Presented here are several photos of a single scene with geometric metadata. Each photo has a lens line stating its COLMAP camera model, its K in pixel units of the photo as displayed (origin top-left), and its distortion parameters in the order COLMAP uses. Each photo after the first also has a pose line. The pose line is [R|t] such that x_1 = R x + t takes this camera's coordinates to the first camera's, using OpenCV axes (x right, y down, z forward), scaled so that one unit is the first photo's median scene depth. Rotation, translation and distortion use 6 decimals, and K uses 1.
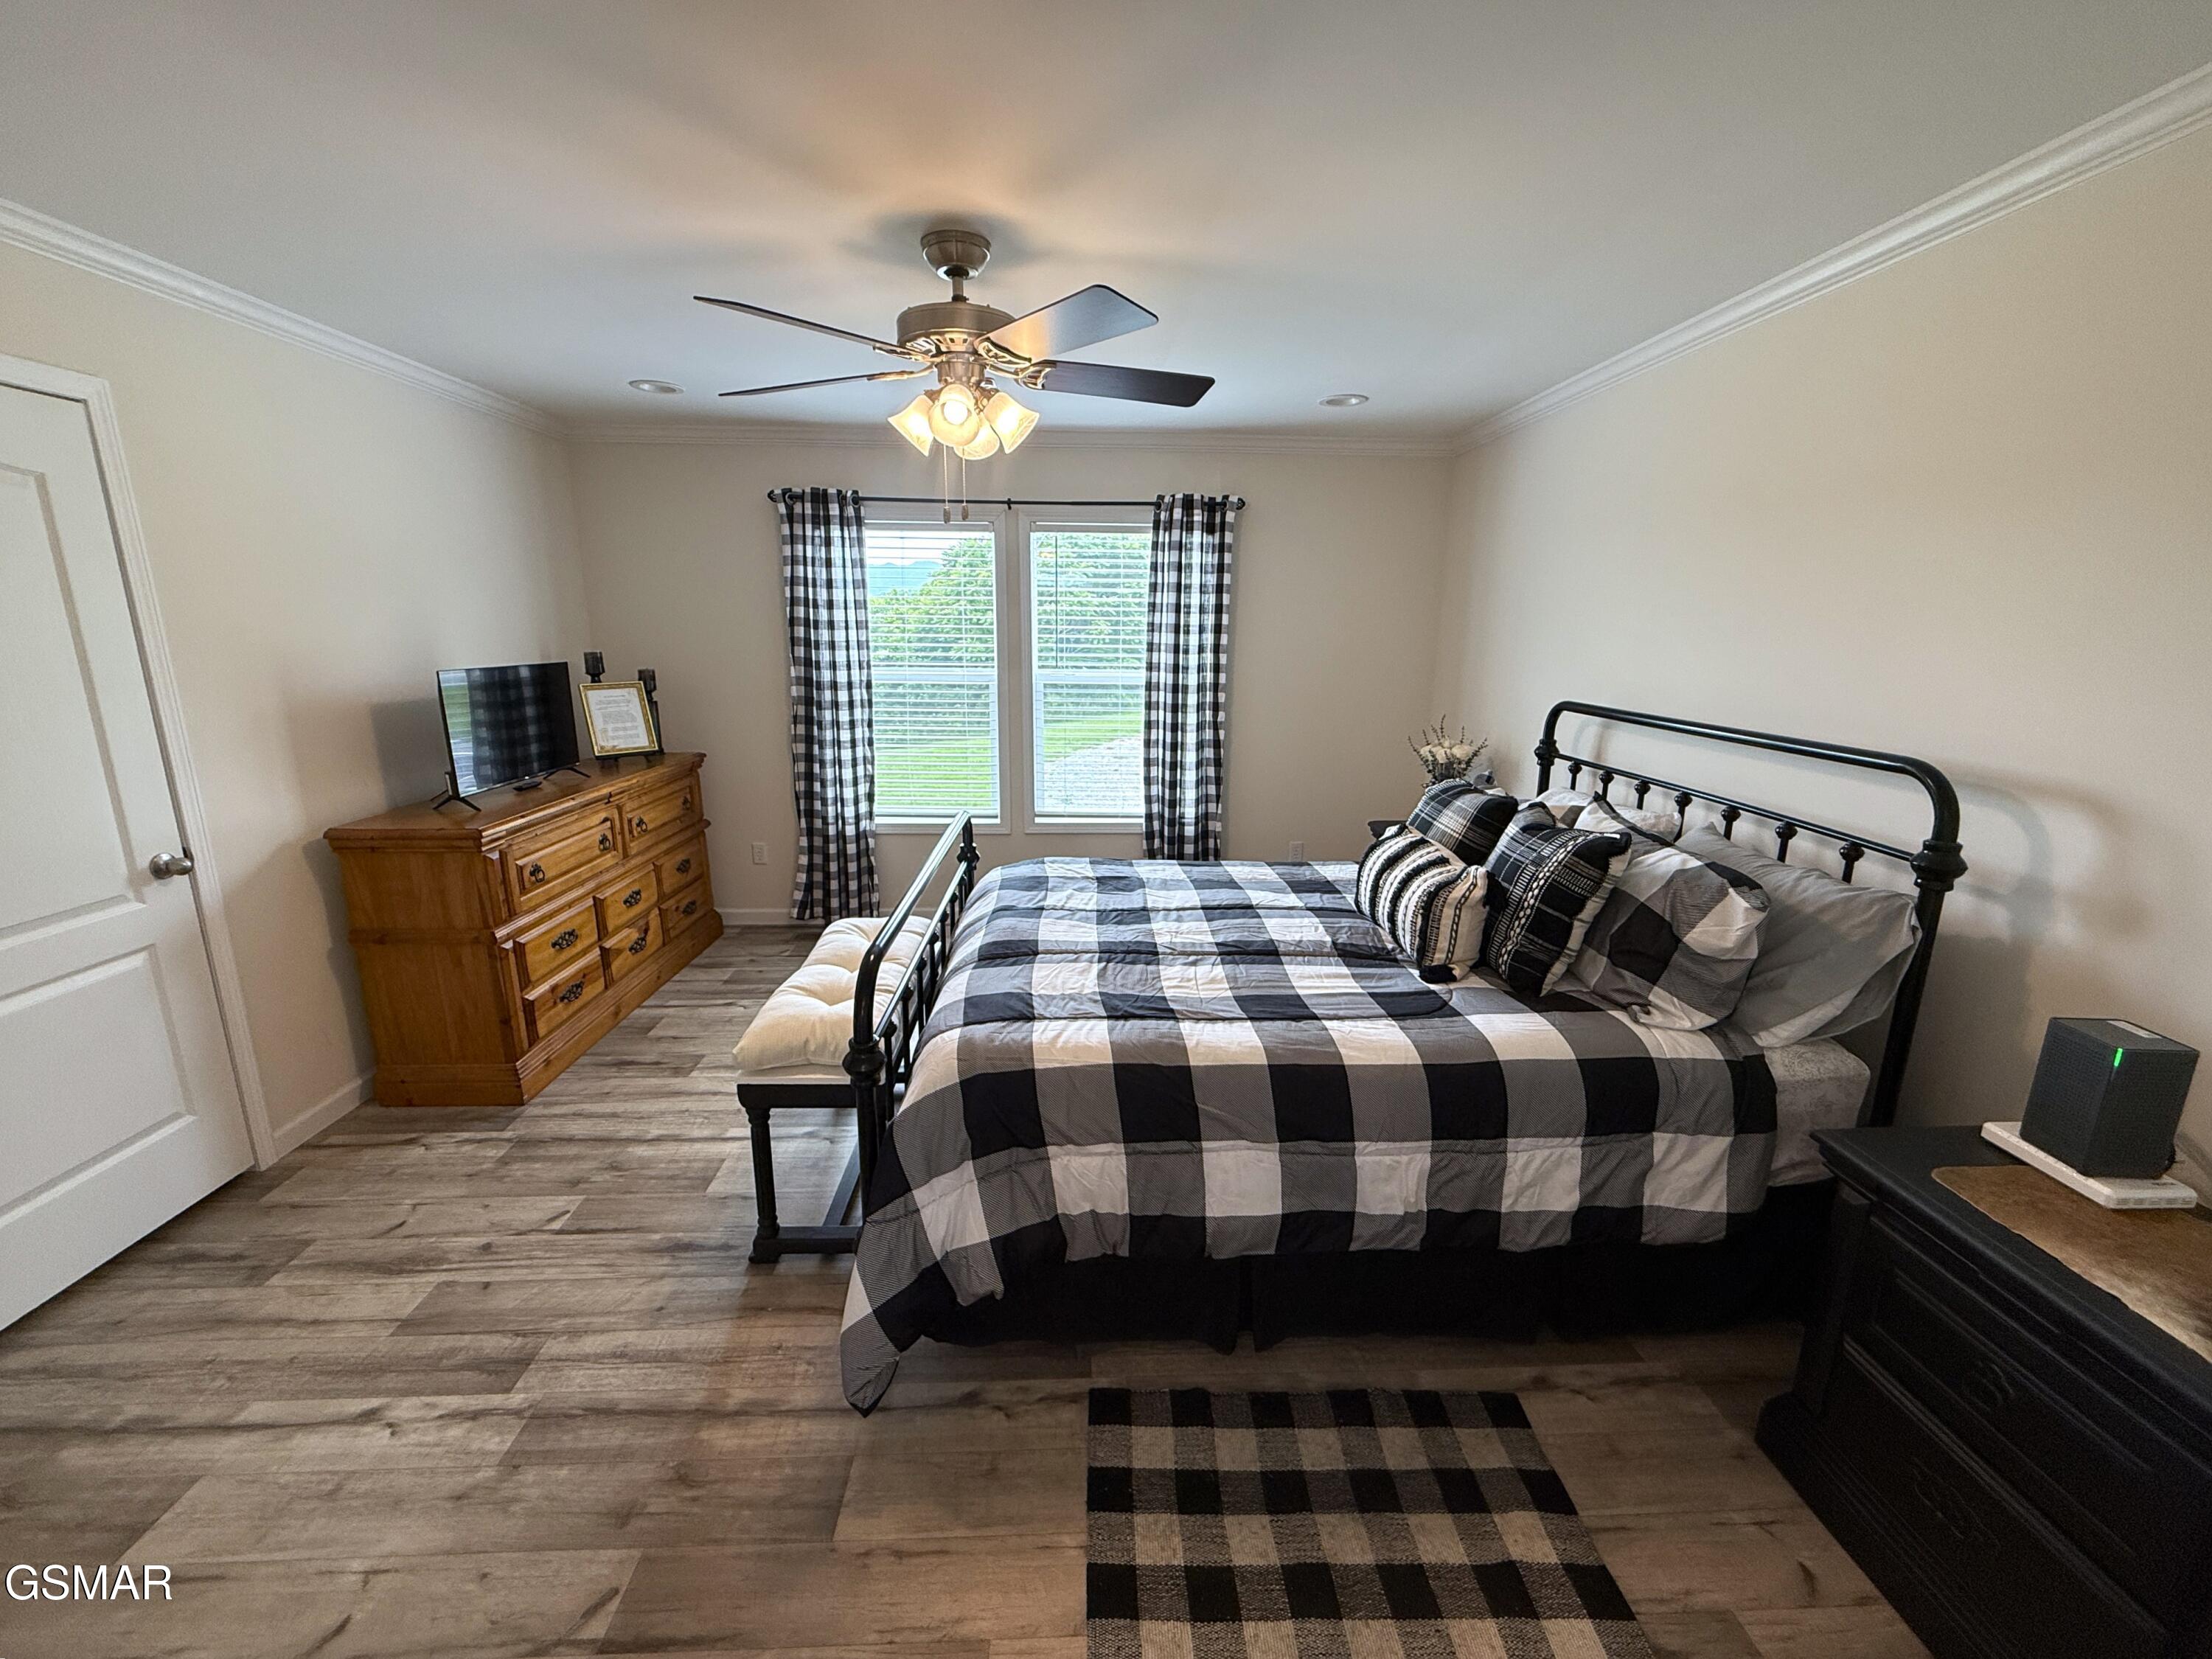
lens RADIAL K [[908.1, 0, 1099.0], [0, 908.1, 834.5], [0, 0, 1]] dist [0.000789, -0.000030]
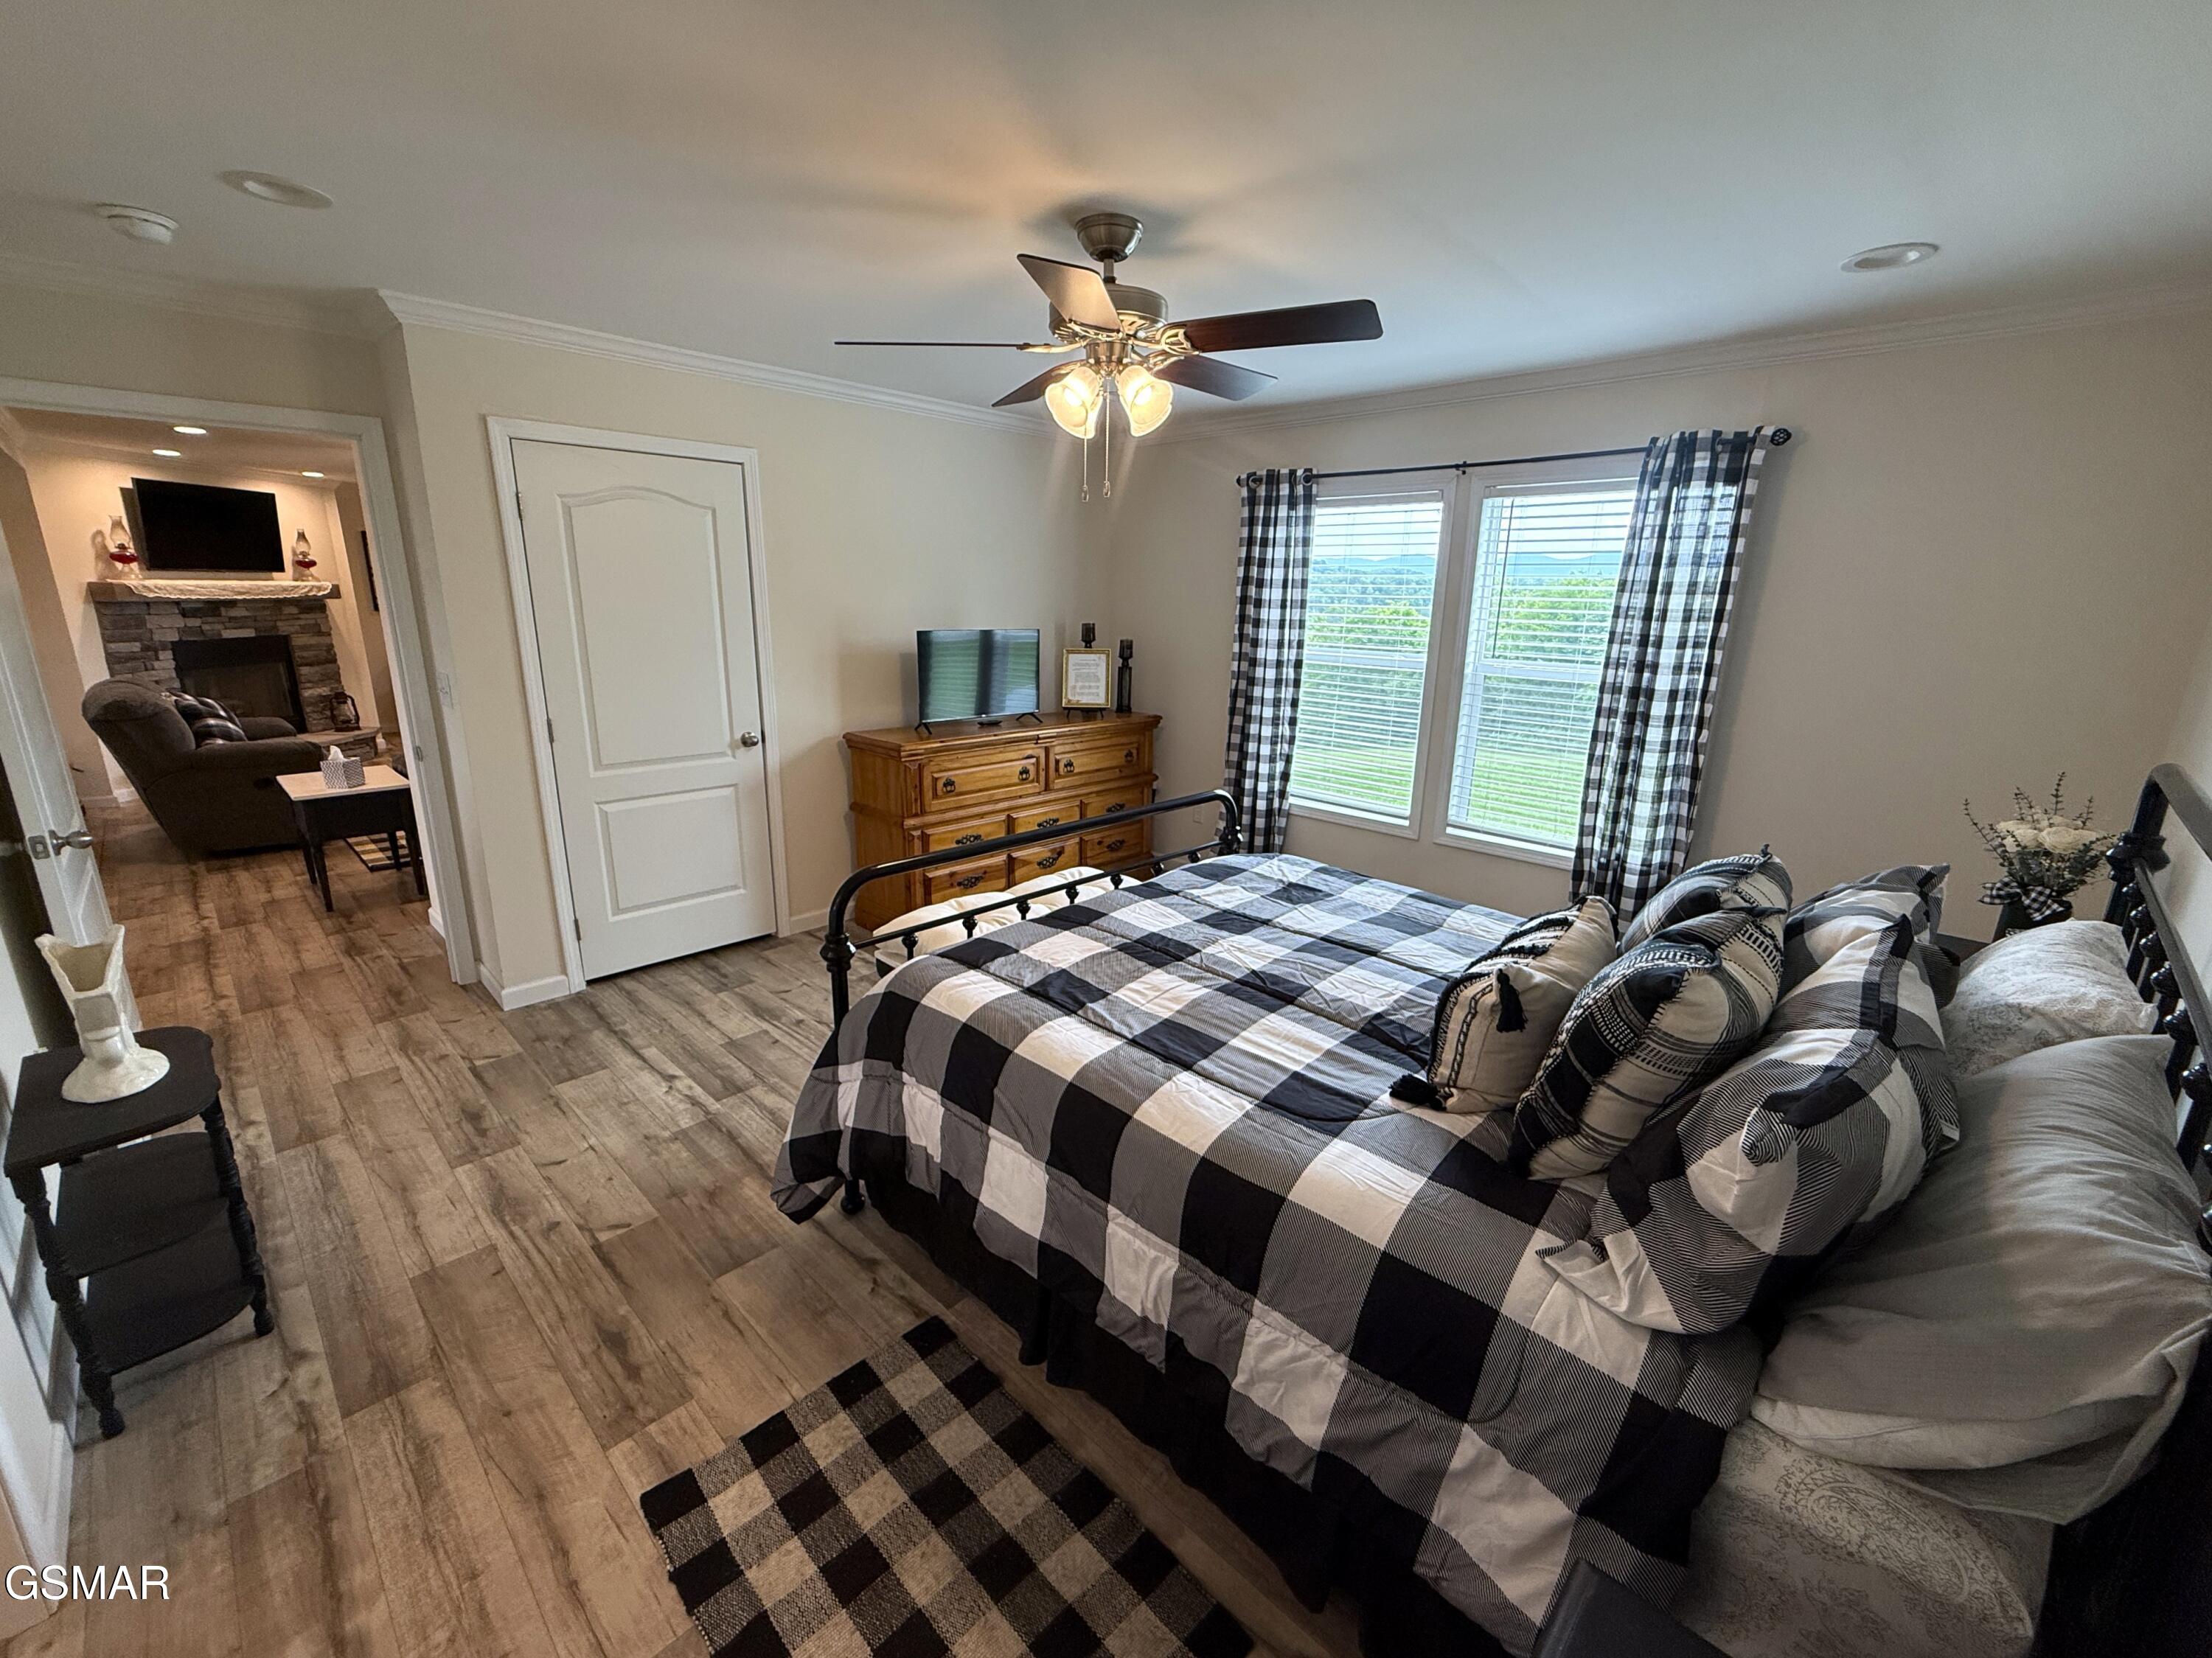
lens RADIAL K [[908.0, 0, 1099.0], [0, 908.0, 834.0], [0, 0, 1]] dist [0.000789, -0.000030]
pose [[0.686810, 0.189696, -0.701646, 0.558774], [-0.178450, 0.979804, 0.090222, -0.054898], [0.704591, 0.063243, 0.706790, 0.251450]]
